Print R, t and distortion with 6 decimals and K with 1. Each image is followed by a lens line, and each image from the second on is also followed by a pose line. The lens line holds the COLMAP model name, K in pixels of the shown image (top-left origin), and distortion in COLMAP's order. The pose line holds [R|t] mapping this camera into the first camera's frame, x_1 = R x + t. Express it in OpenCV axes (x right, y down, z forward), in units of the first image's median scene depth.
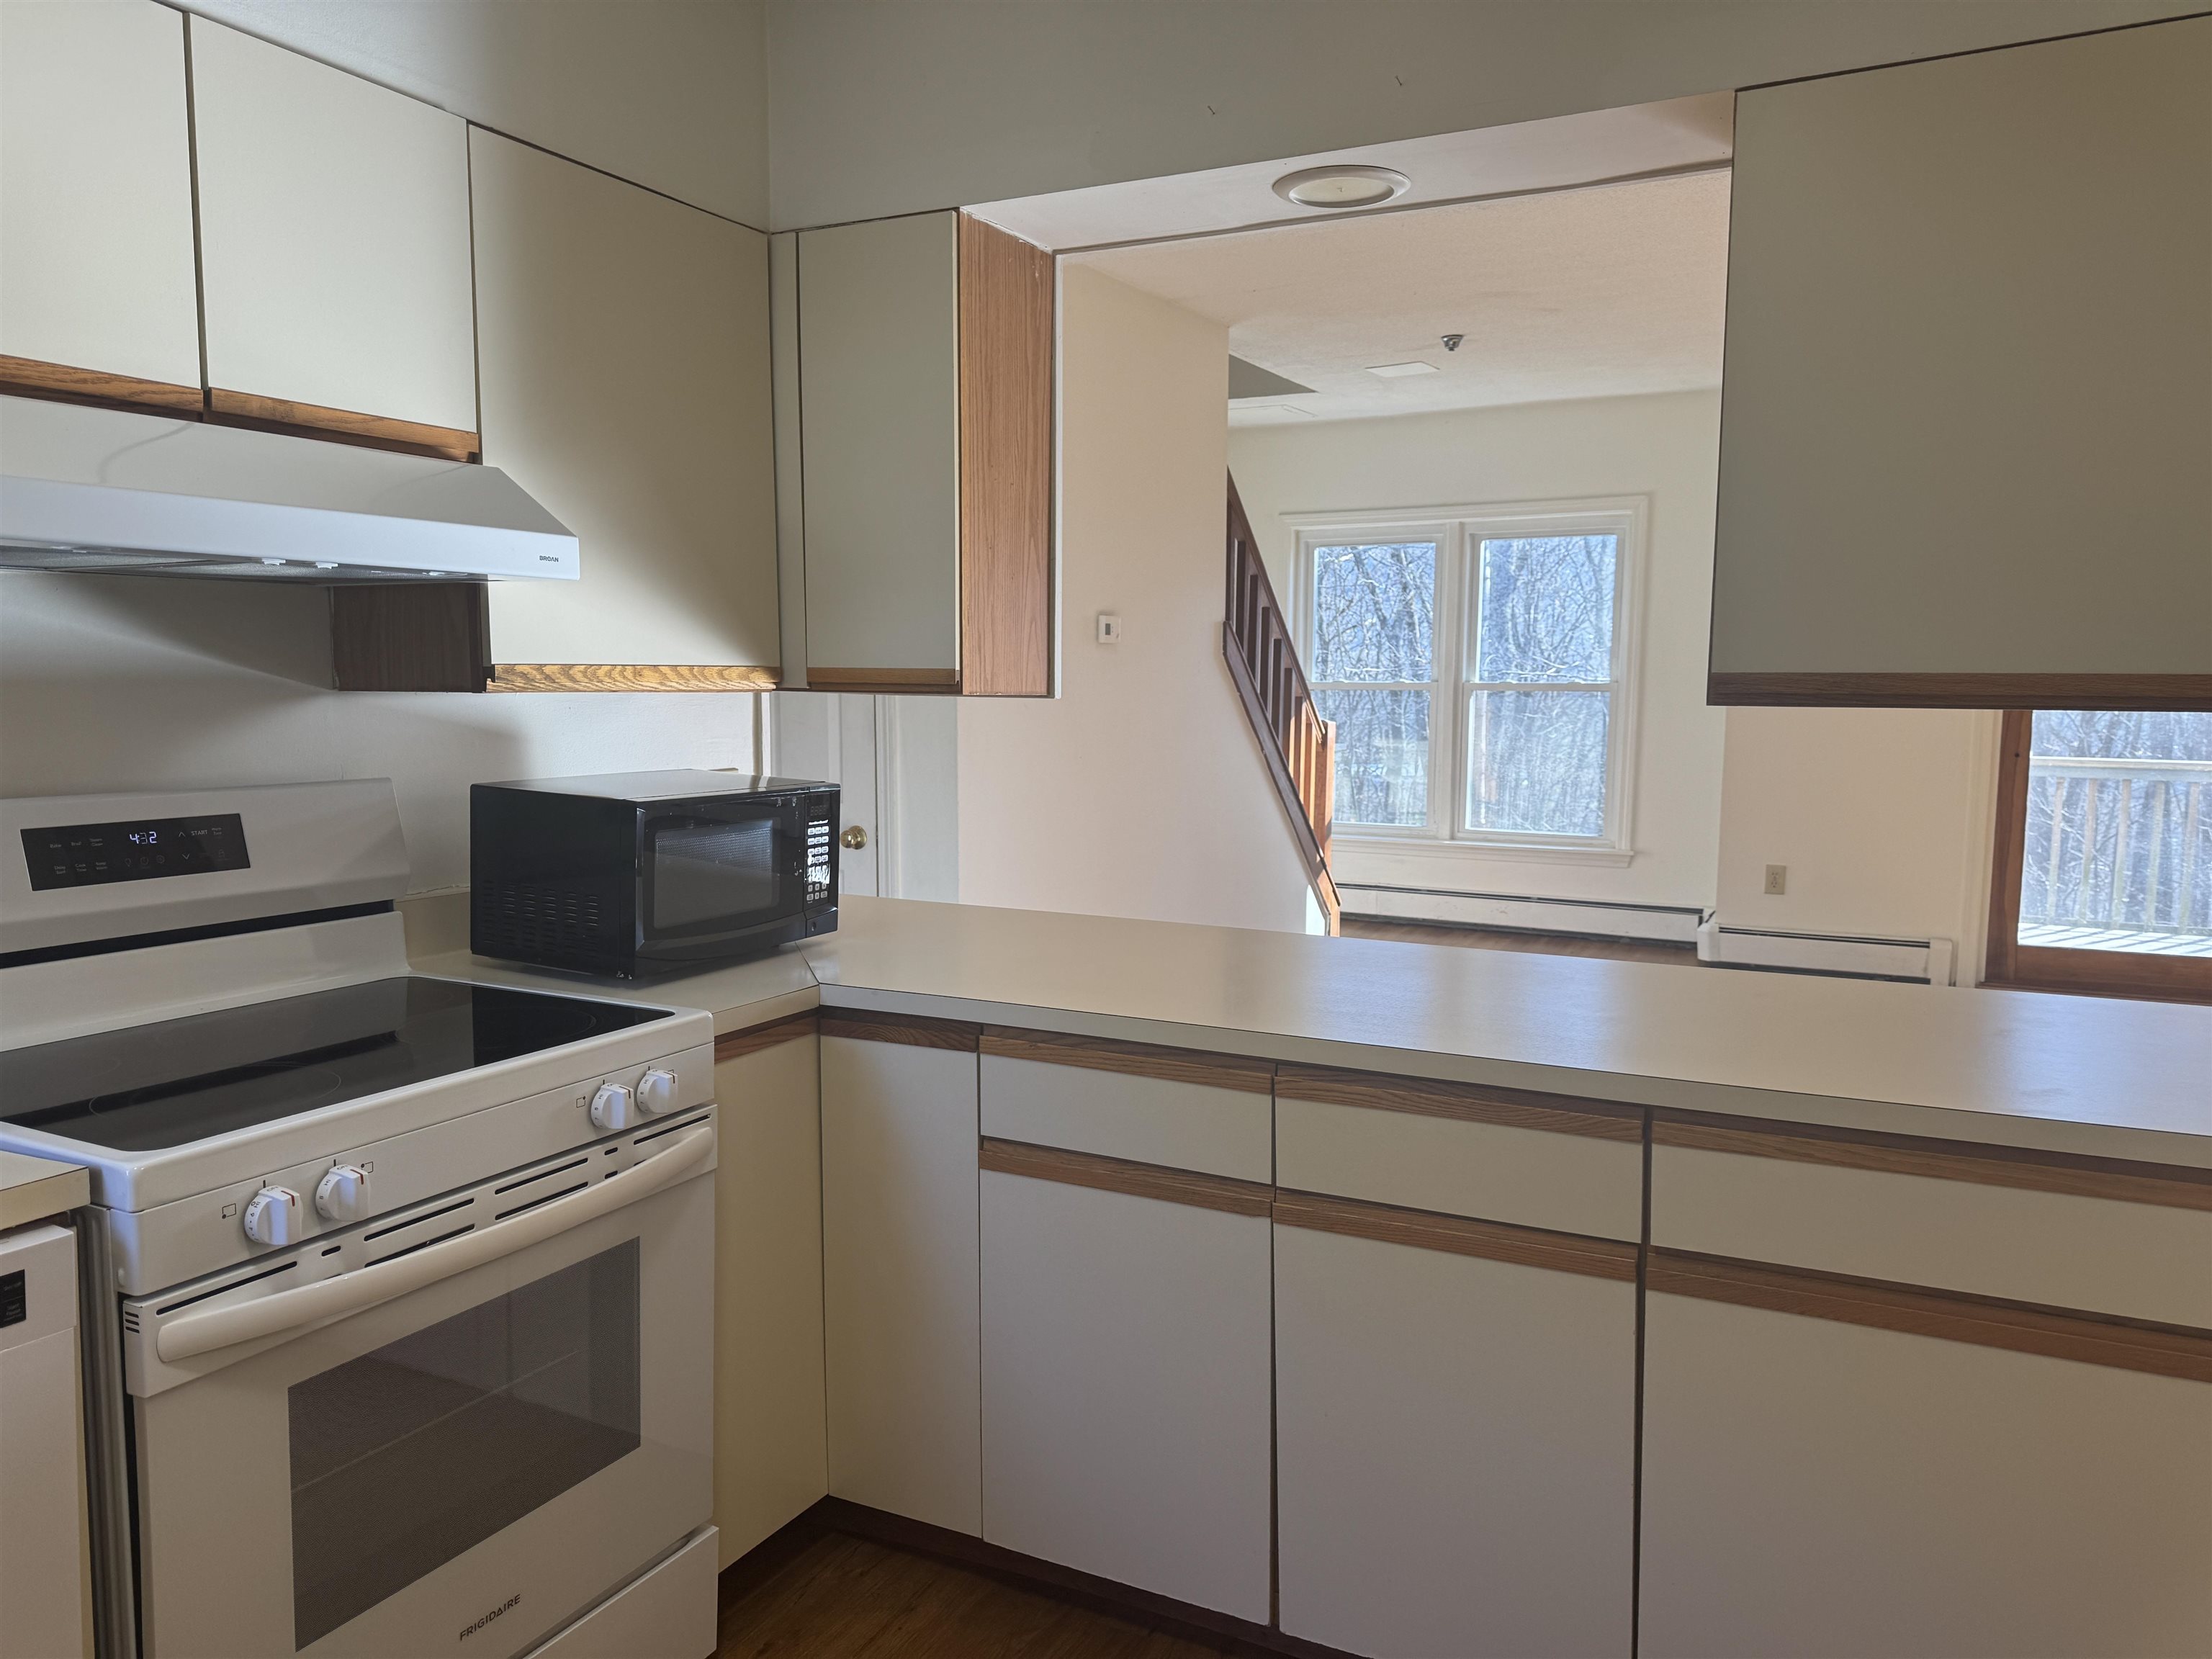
lens RADIAL K [[1561.9, 0, 1103.3], [0, 1561.9, 820.7], [0, 0, 1]] dist [0.000546, -0.002296]
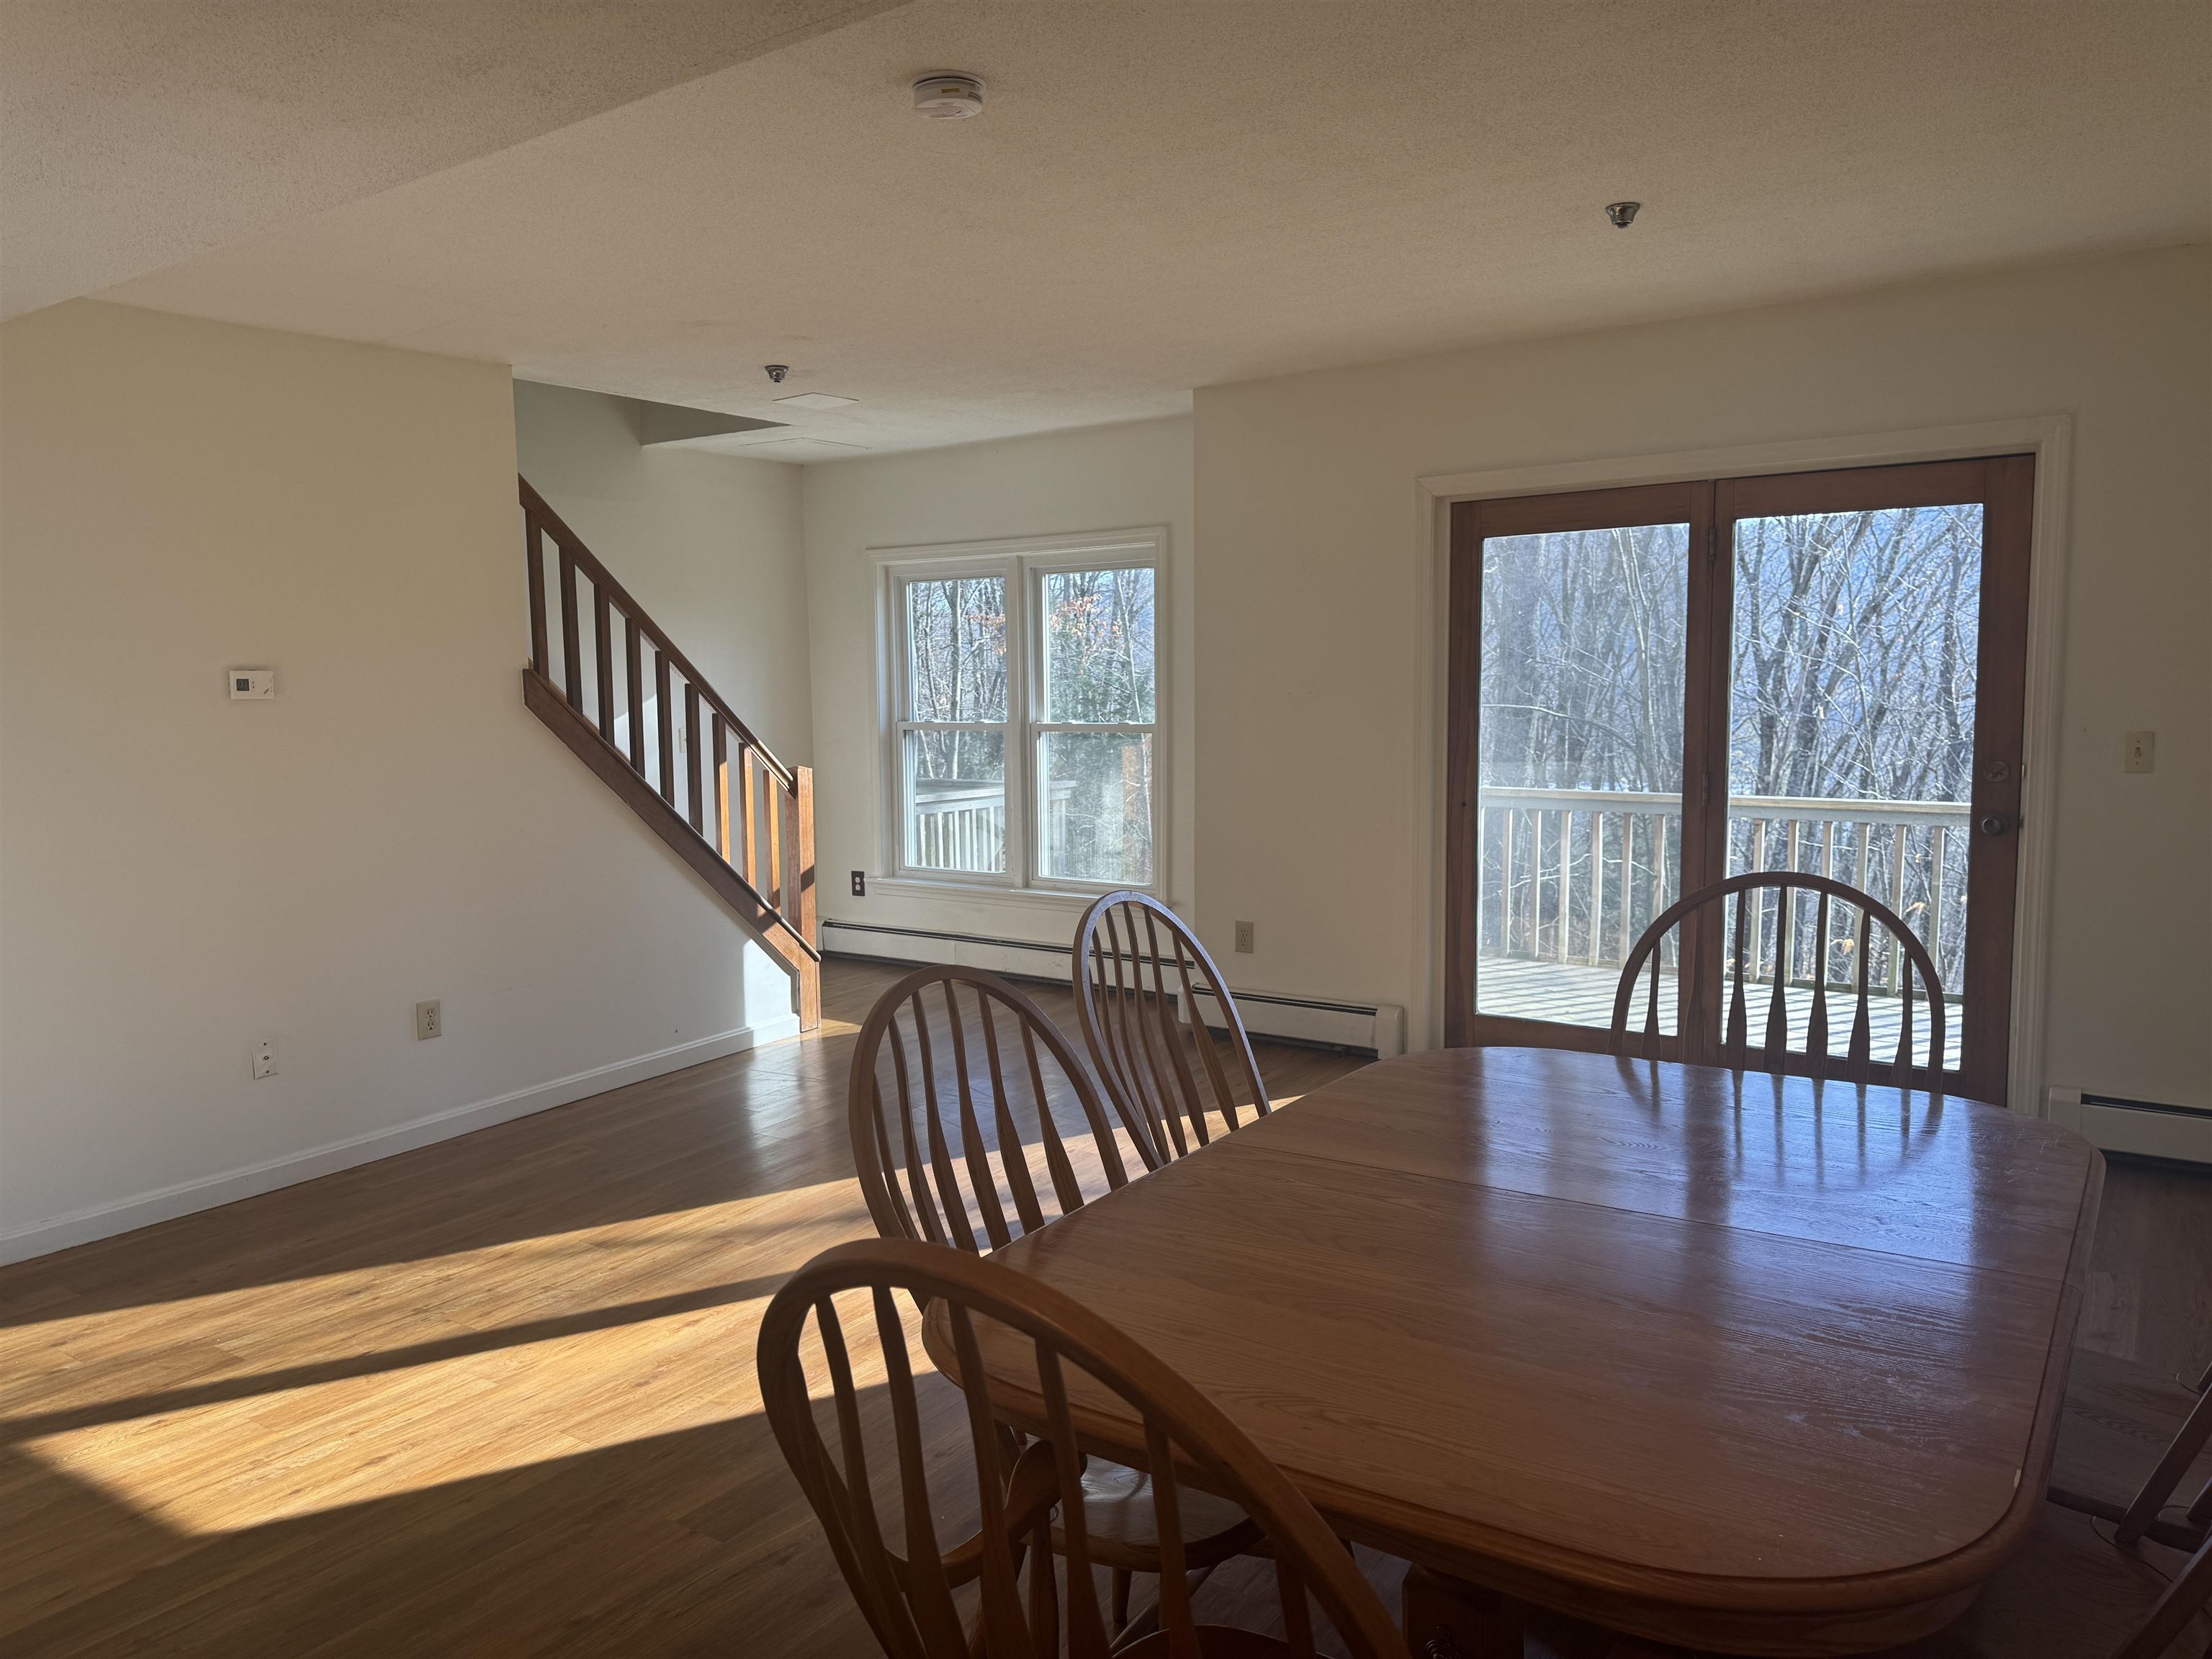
lens RADIAL K [[1561.9, 0, 1110.2], [0, 1561.9, 842.4], [0, 0, 1]] dist [0.000546, -0.002296]
pose [[0.994515, 0.004140, -0.104511, 0.384382], [-0.004117, 0.999991, 0.000436, -0.016439], [0.104512, -0.000003, 0.994524, 0.055996]]
